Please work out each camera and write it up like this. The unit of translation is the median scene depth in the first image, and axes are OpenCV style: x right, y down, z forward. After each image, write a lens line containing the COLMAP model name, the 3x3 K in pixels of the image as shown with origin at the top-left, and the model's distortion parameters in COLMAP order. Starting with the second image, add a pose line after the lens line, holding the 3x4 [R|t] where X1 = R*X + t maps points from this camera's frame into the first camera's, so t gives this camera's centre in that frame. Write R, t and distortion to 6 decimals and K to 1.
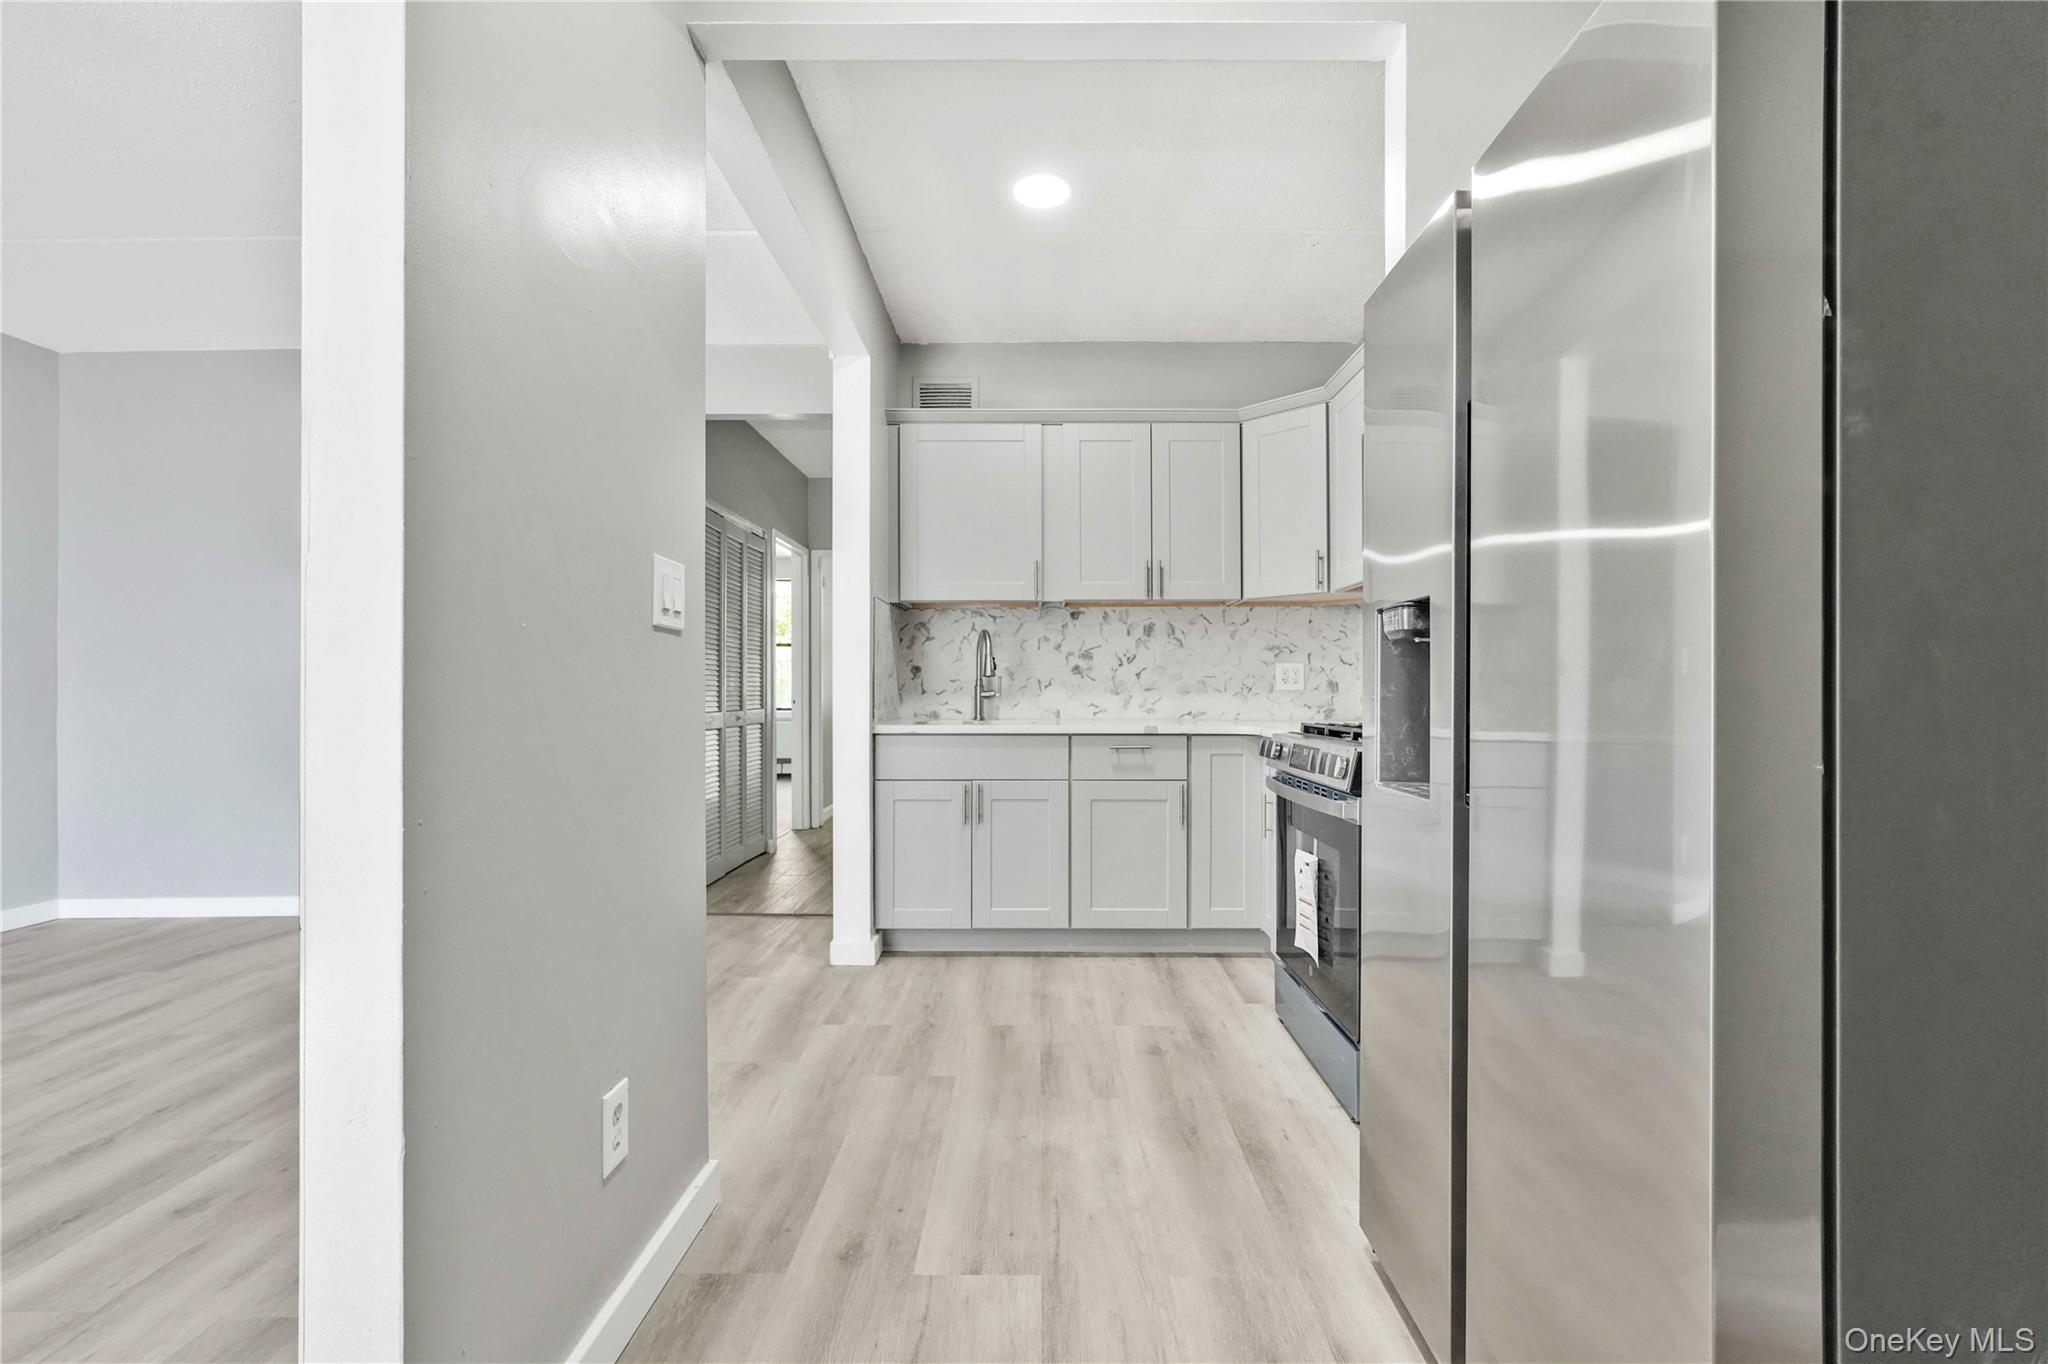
lens RADIAL K [[924.3, 0, 1041.0], [0, 924.3, 681.2], [0, 0, 1]] dist [0.001101, 0.001588]
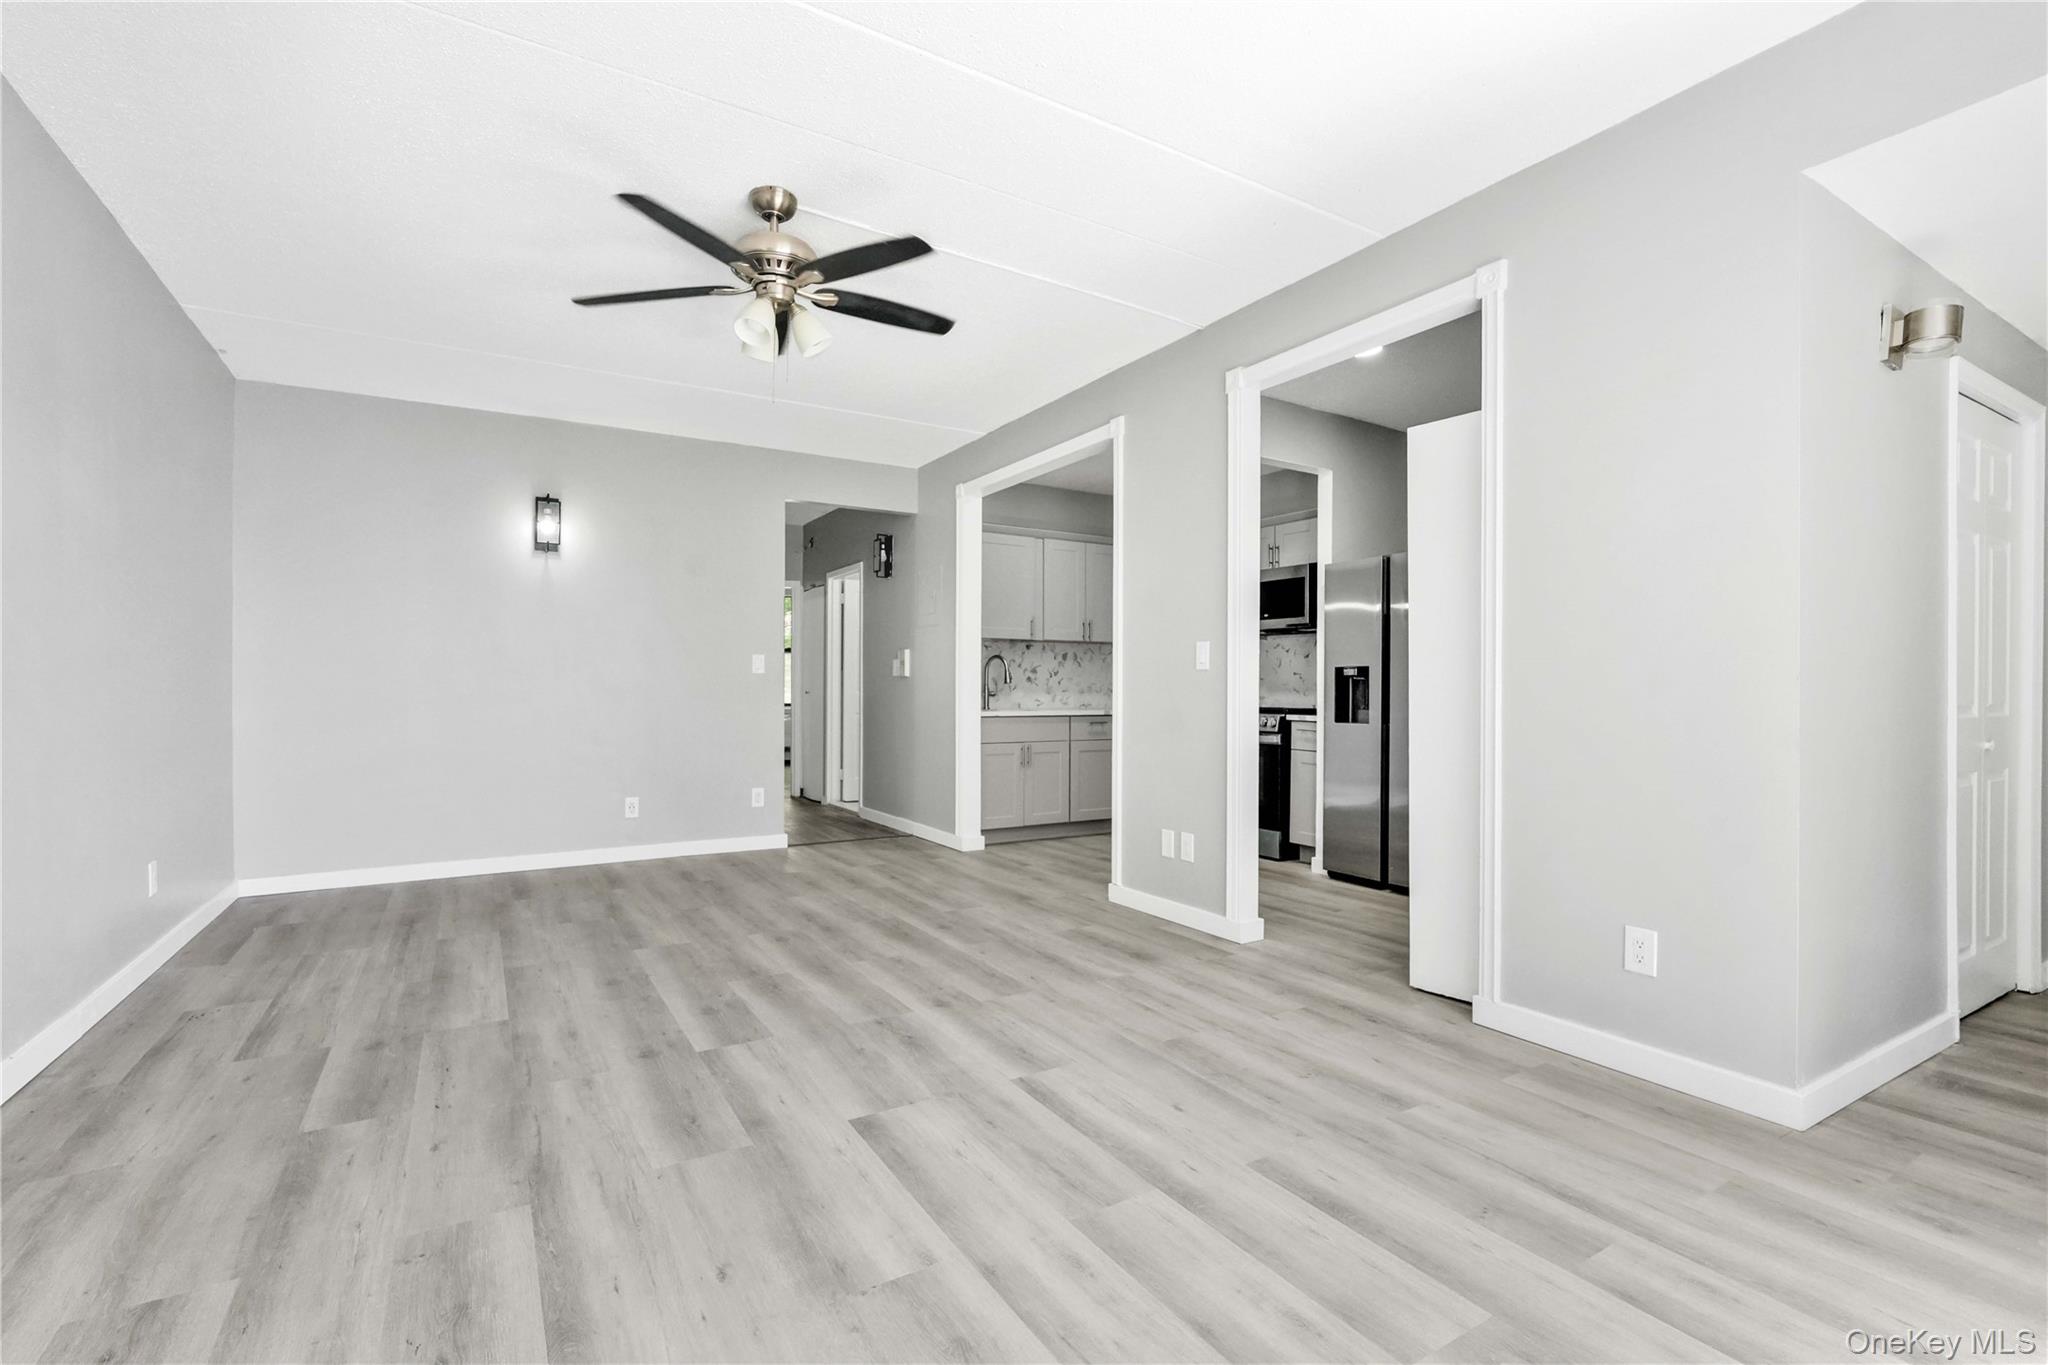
lens RADIAL K [[924.3, 0, 1005.0], [0, 924.3, 691.4], [0, 0, 1]] dist [0.001101, 0.001588]
pose [[0.856776, 0.003647, 0.515677, -0.872601], [-0.012489, 0.999828, 0.013680, -0.012677], [-0.515538, -0.018161, 0.856674, -0.427838]]
